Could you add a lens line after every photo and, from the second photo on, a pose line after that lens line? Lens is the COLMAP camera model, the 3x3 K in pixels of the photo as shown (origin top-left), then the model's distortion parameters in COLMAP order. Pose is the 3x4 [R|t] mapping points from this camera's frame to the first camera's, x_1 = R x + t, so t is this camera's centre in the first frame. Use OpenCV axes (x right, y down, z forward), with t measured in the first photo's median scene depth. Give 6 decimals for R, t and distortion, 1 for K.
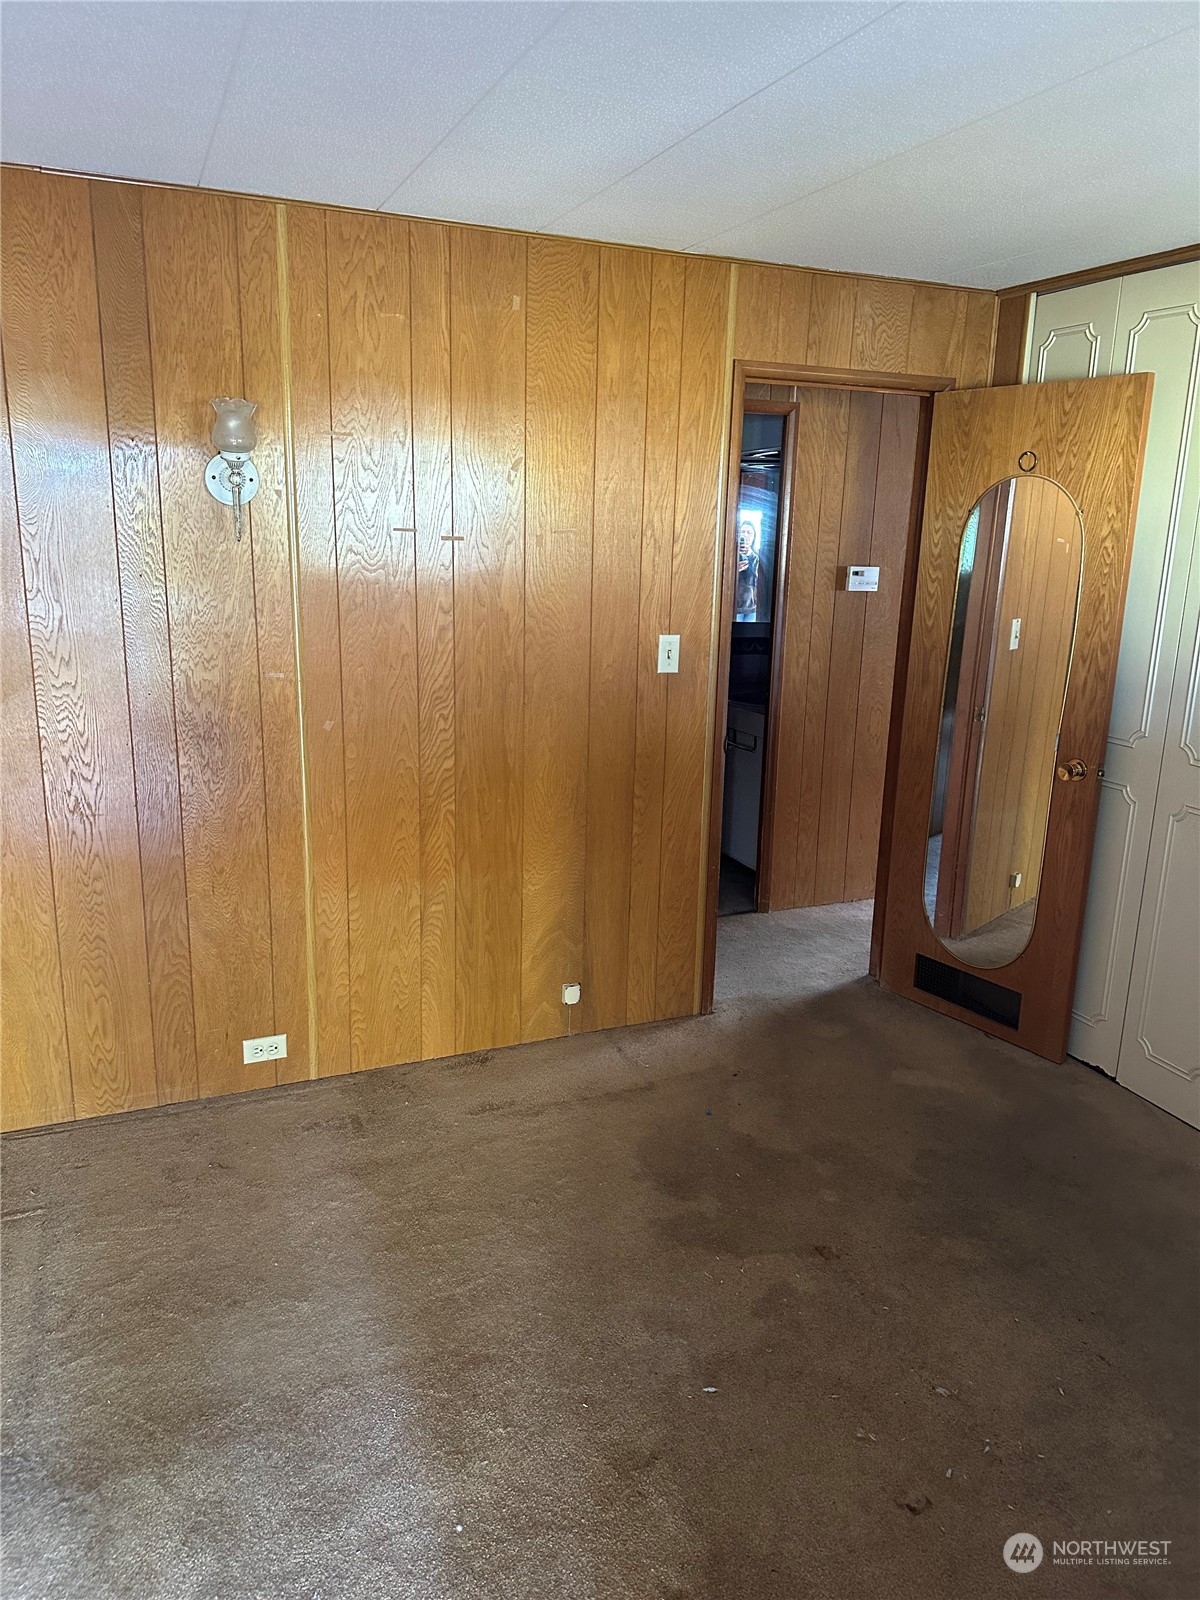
lens RADIAL K [[1118.1, 0, 607.8], [0, 1118.1, 811.5], [0, 0, 1]] dist [0.036270, -0.061372]
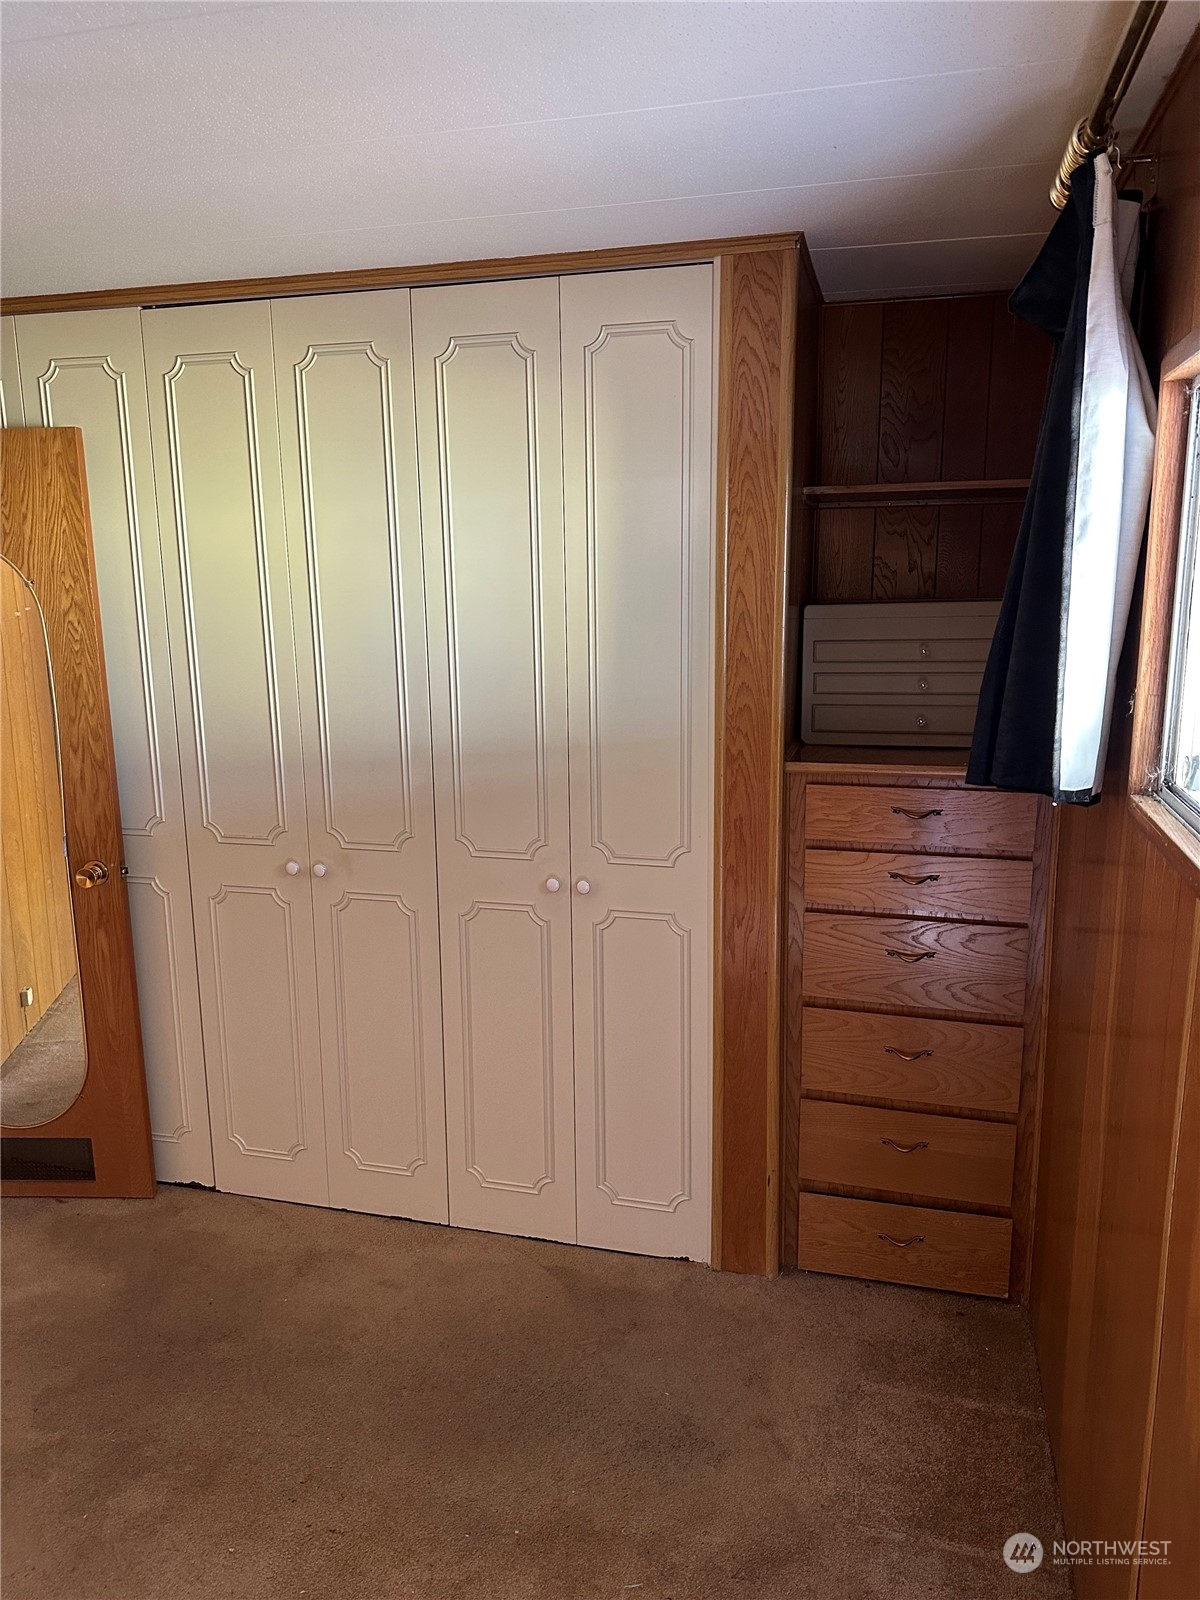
lens RADIAL K [[1118.1, 0, 607.8], [0, 1118.1, 811.5], [0, 0, 1]] dist [0.036270, -0.061372]
pose [[0.614022, -0.185051, 0.767289, 0.000031], [0.218044, 0.974066, 0.060431, -0.050610], [-0.758574, 0.130197, 0.638447, 0.136381]]
